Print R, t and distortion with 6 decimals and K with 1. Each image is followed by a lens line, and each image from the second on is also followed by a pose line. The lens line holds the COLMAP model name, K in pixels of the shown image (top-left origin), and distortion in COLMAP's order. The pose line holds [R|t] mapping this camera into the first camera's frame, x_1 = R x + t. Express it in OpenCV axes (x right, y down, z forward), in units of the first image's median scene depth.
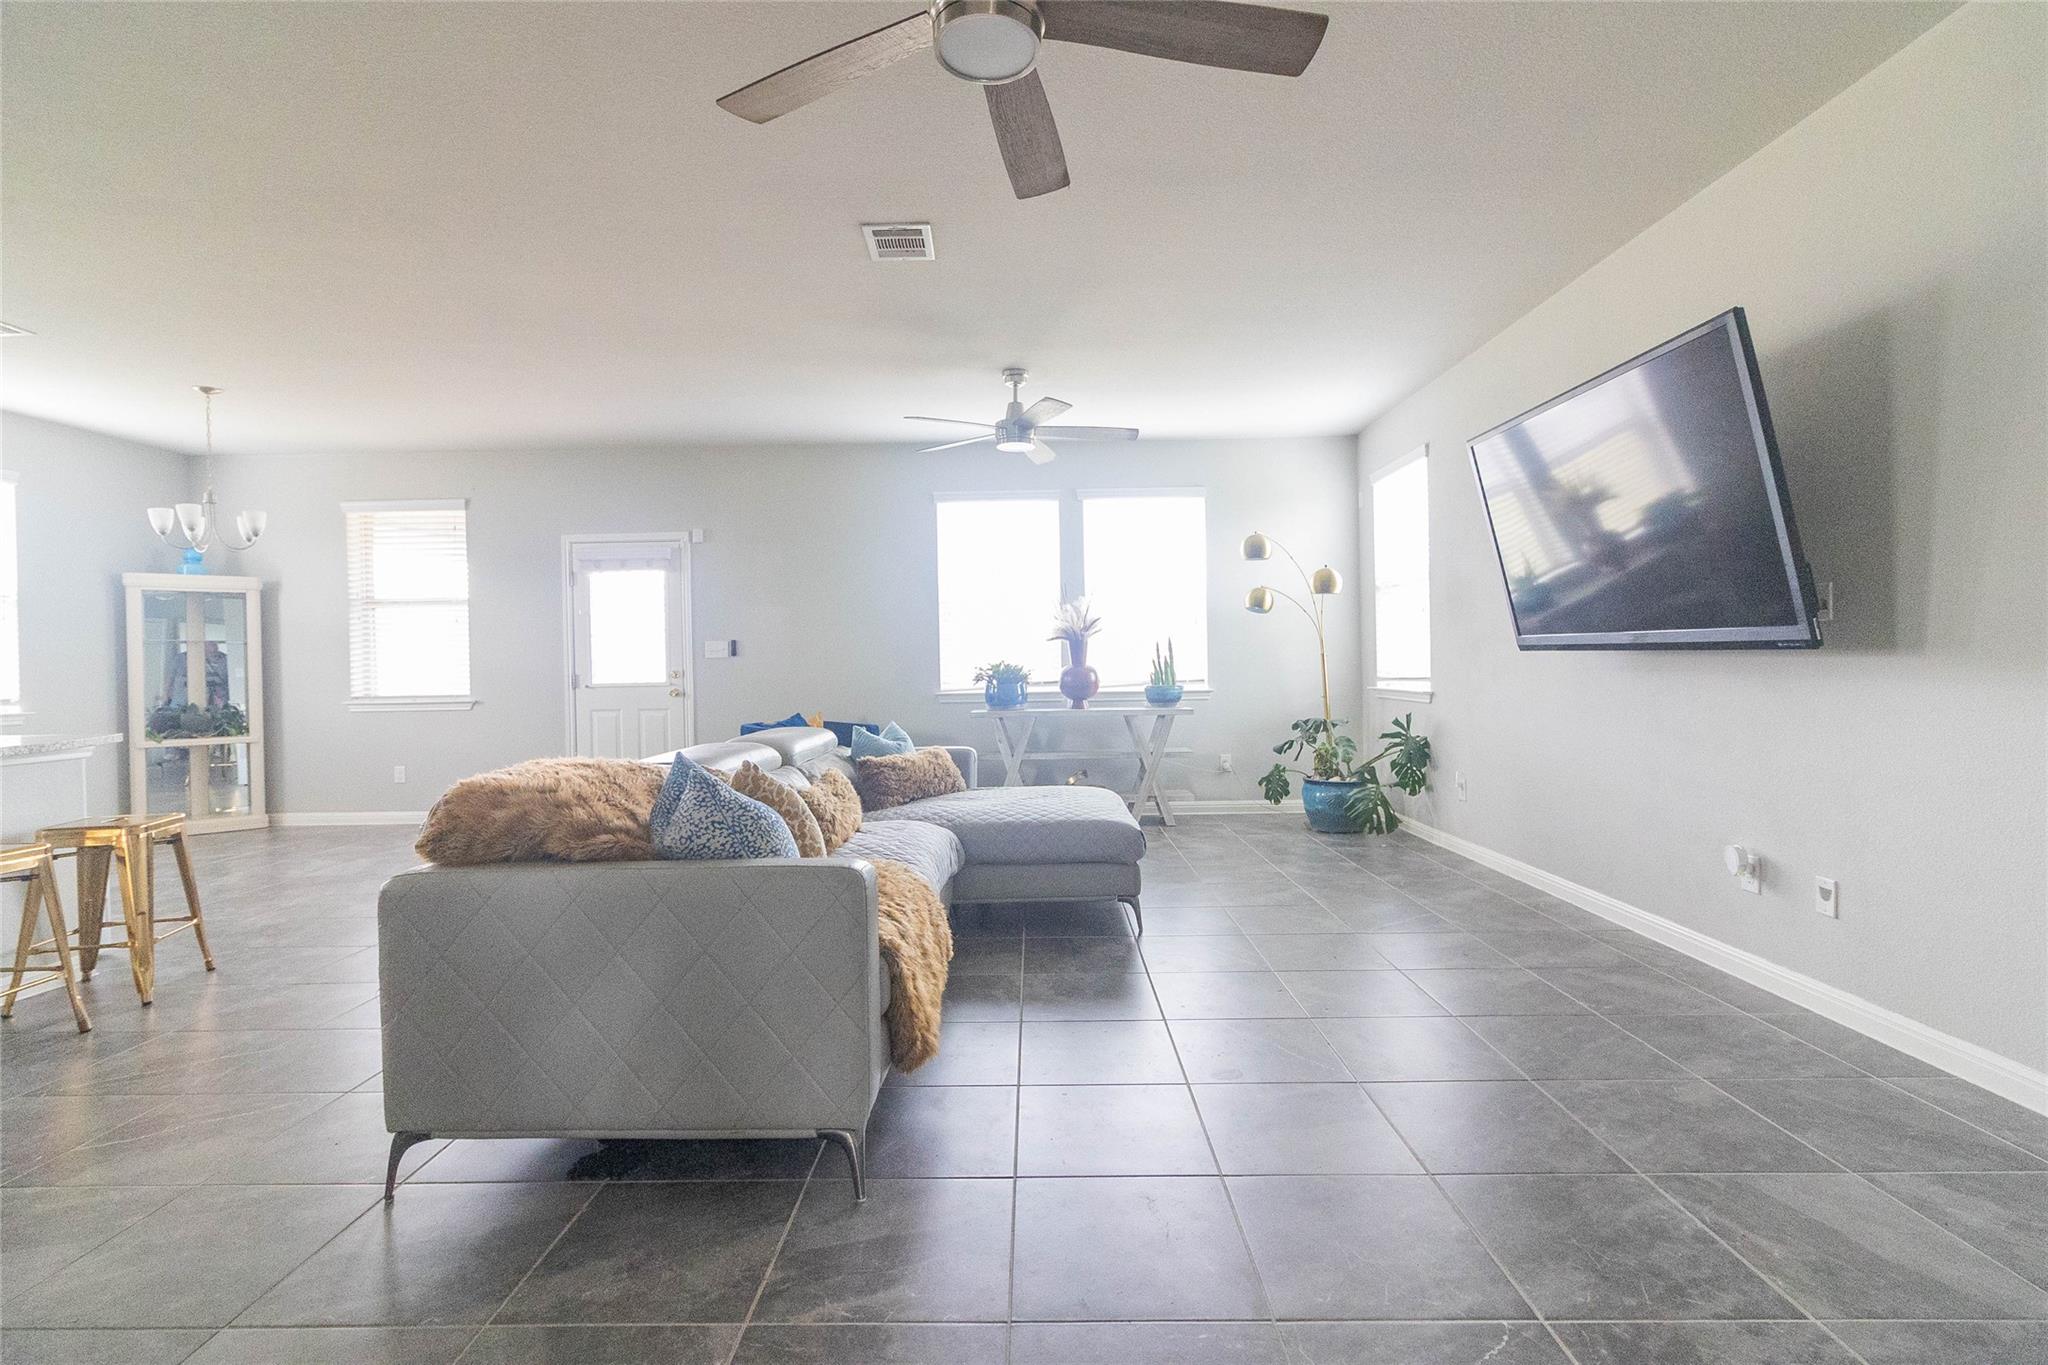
lens RADIAL K [[937.6, 0, 1020.2], [0, 937.6, 667.9], [0, 0, 1]] dist [-0.000219, -0.000510]
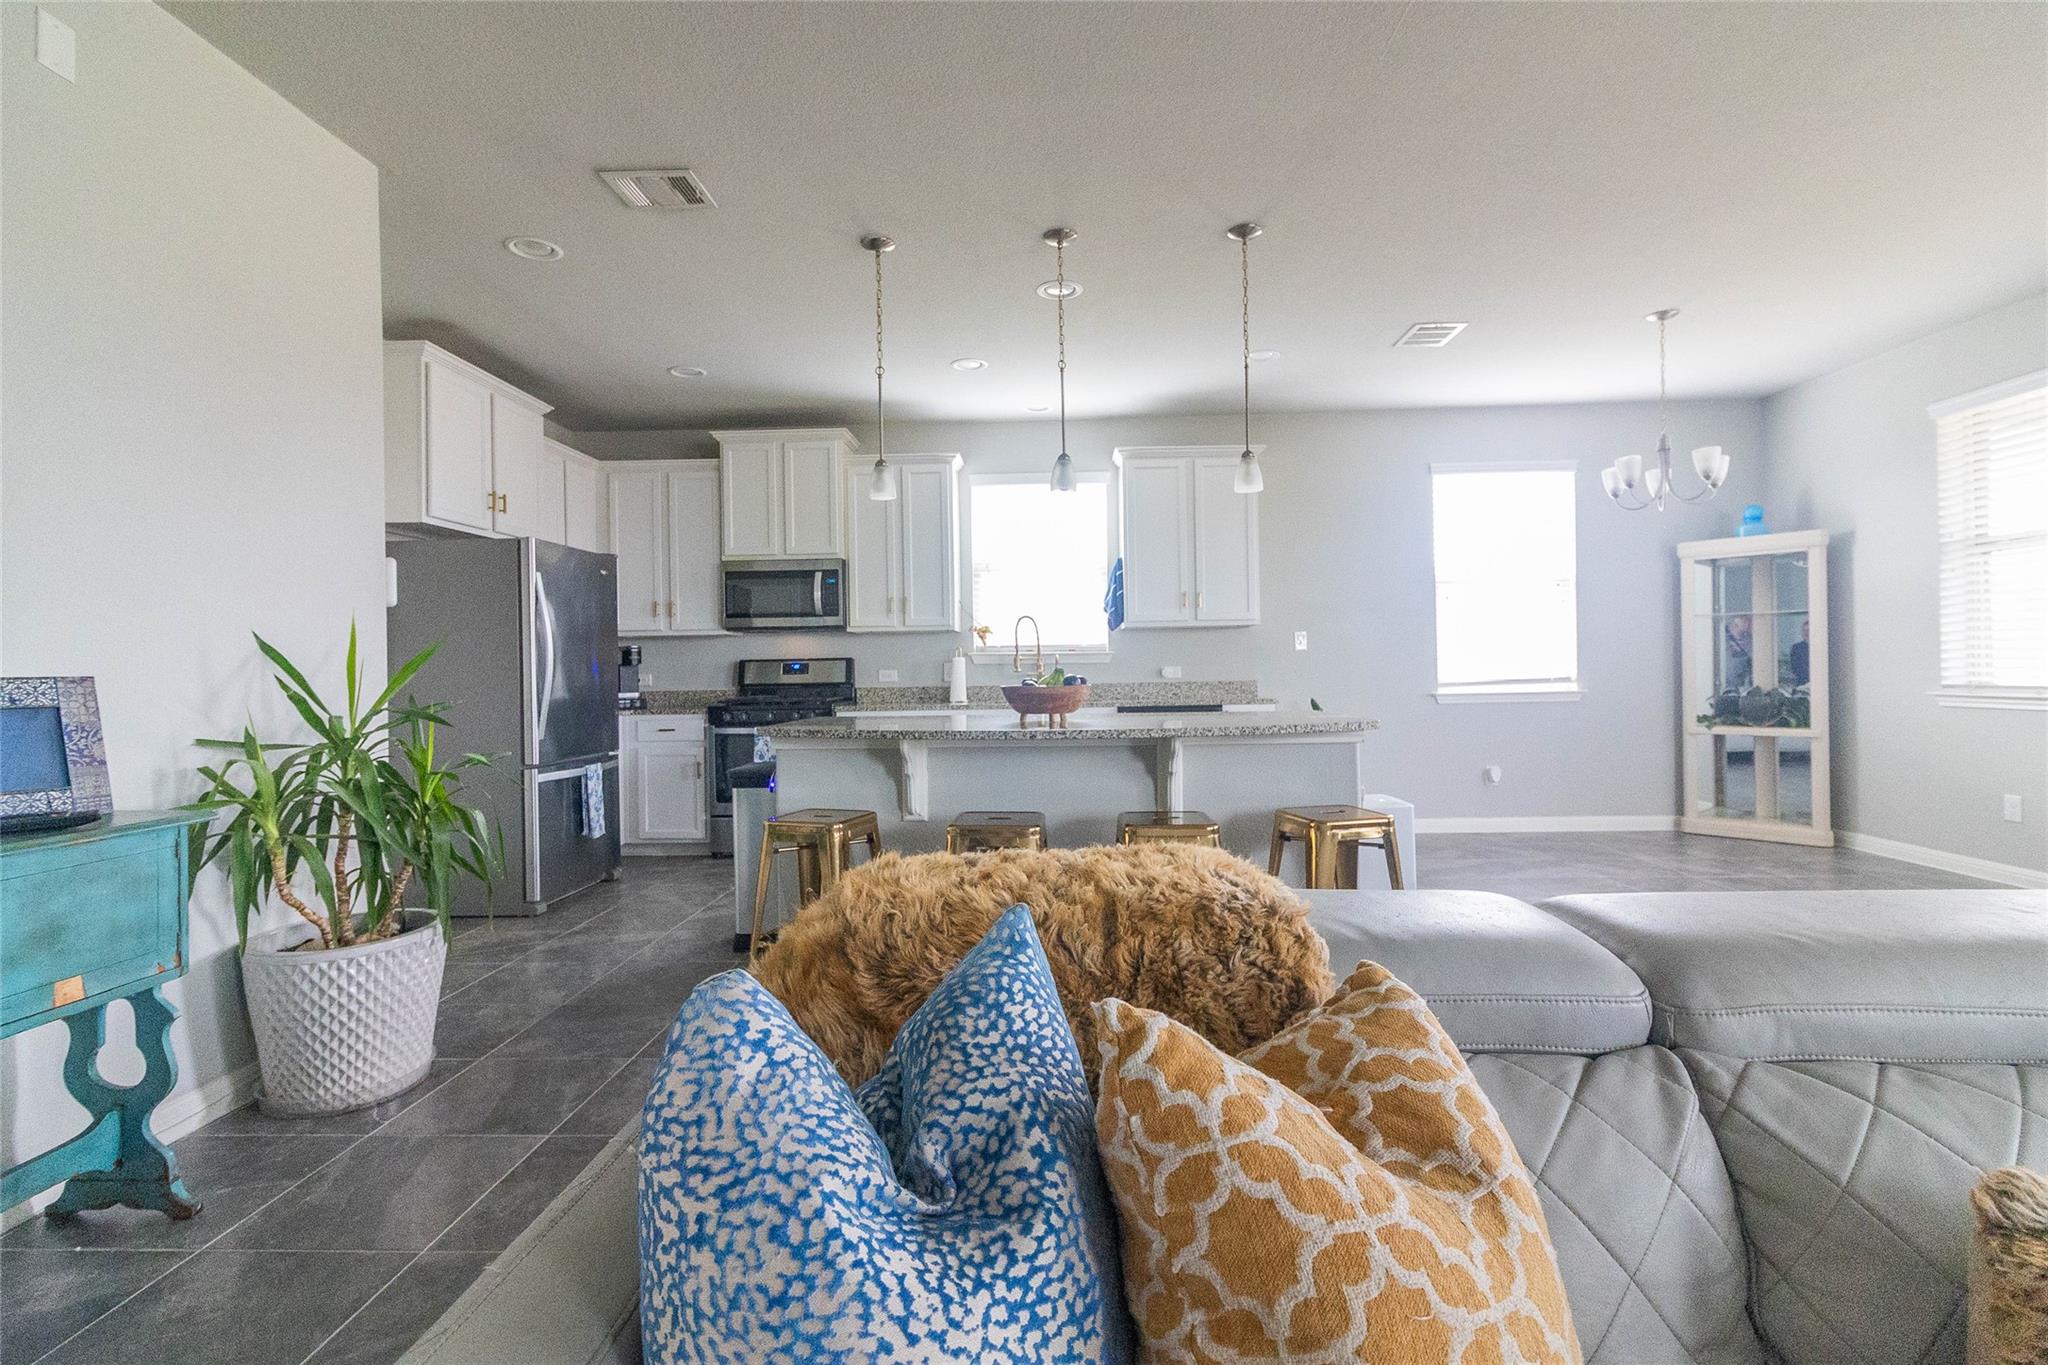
lens RADIAL K [[937.6, 0, 1020.2], [0, 937.6, 667.9], [0, 0, 1]] dist [-0.000219, -0.000510]
pose [[-0.029124, 0.016900, -0.999433, -0.005558], [0.012639, 0.999783, 0.016538, -0.001678], [0.999496, -0.012150, -0.029331, 0.352153]]
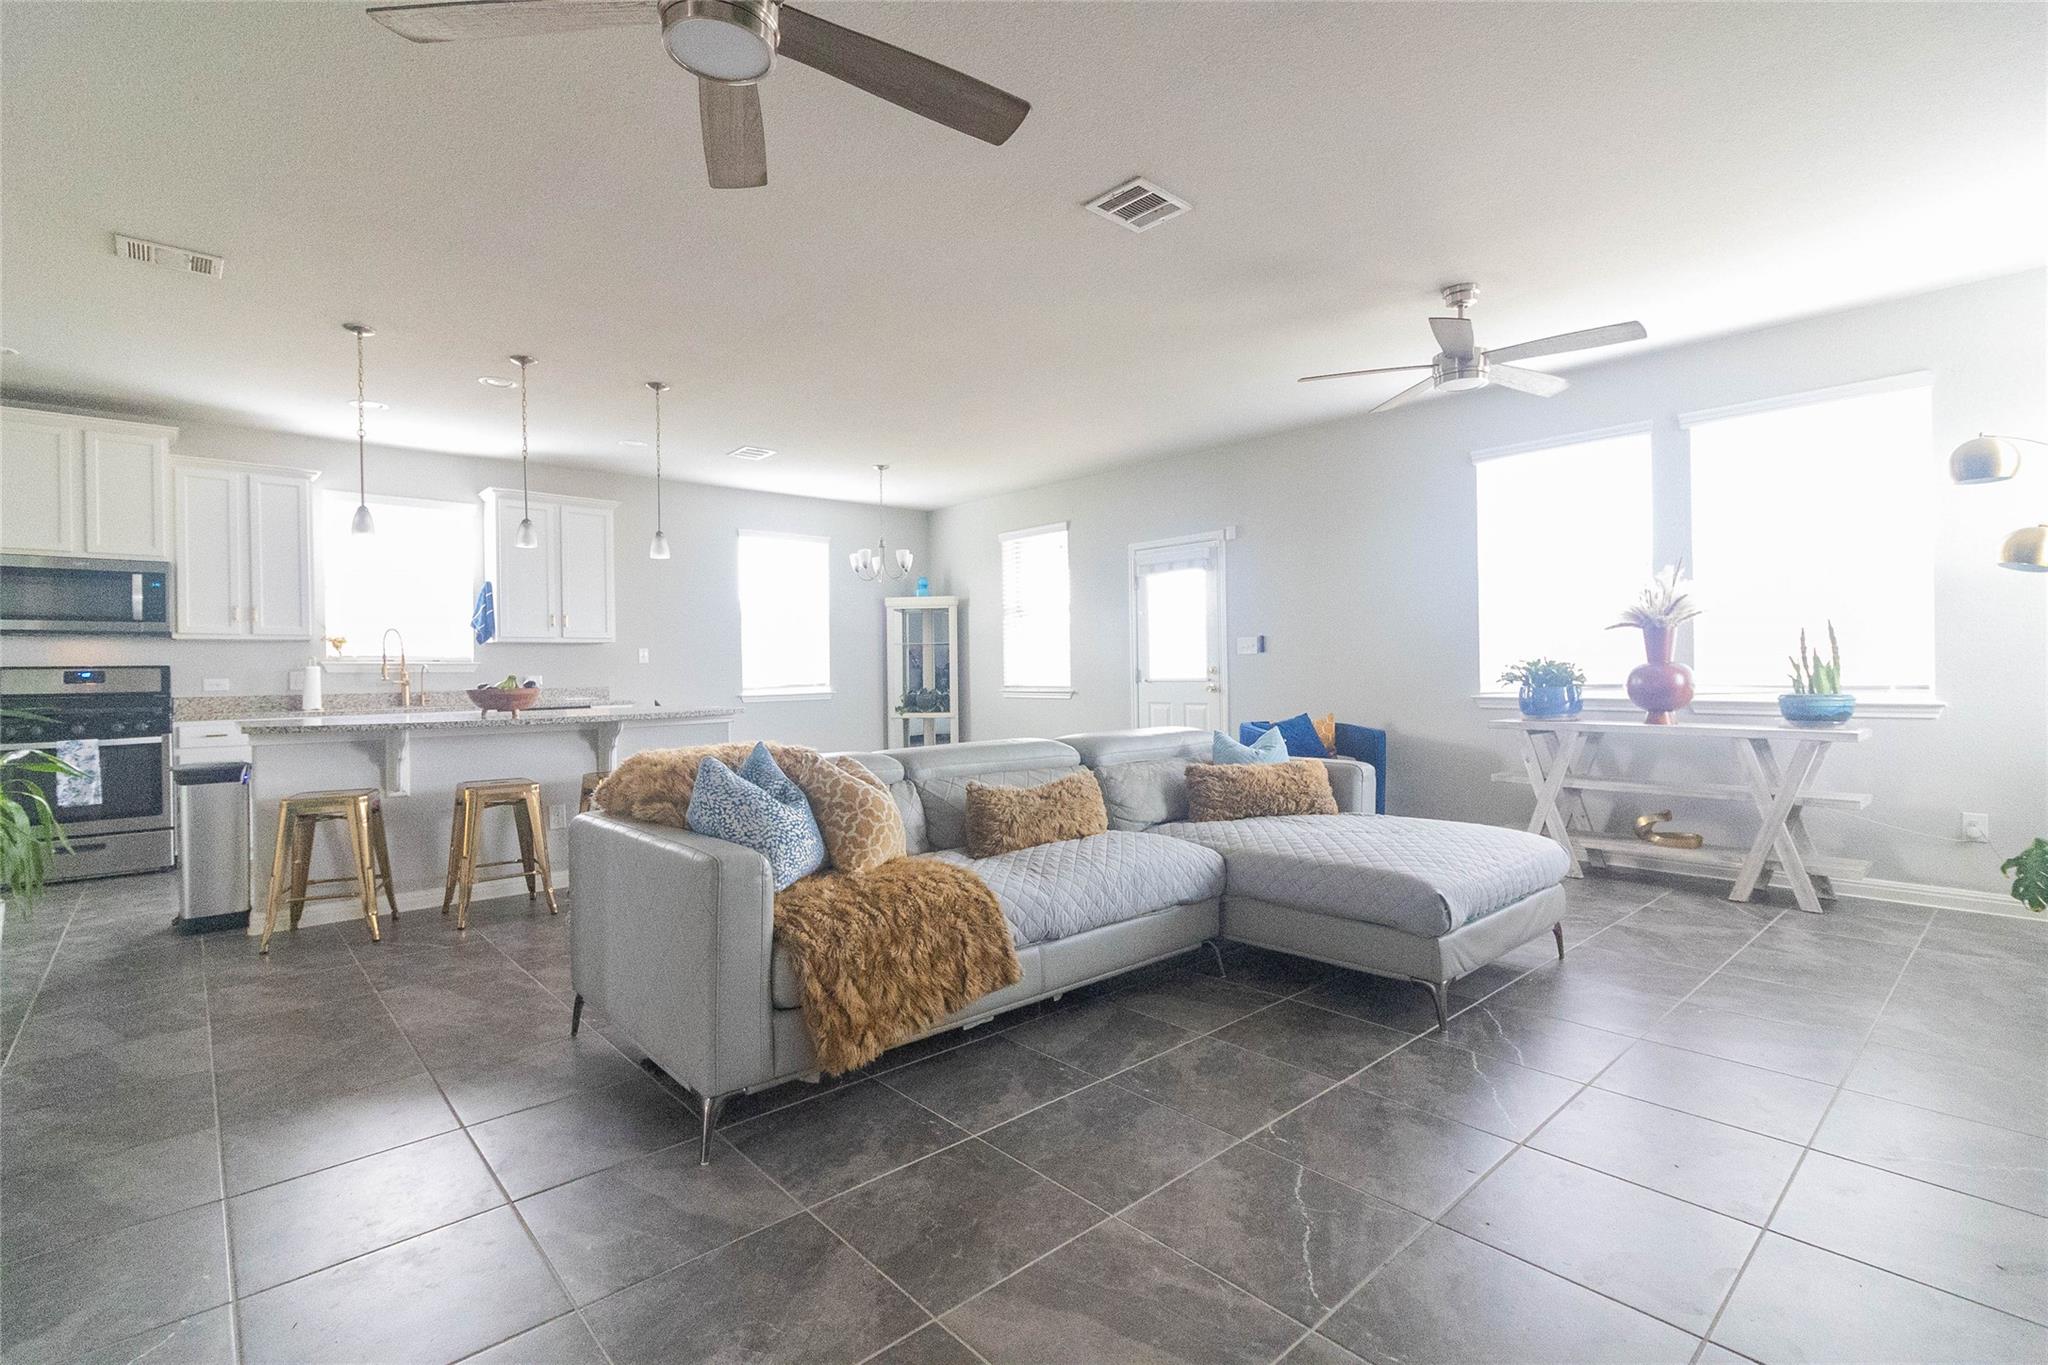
lens RADIAL K [[937.6, 0, 1020.2], [0, 937.6, 667.9], [0, 0, 1]] dist [-0.000219, -0.000510]
pose [[0.674501, 0.006482, -0.738246, 0.253745], [-0.000542, 0.999966, 0.008285, -0.004207], [0.738274, -0.005188, 0.674481, 0.156789]]
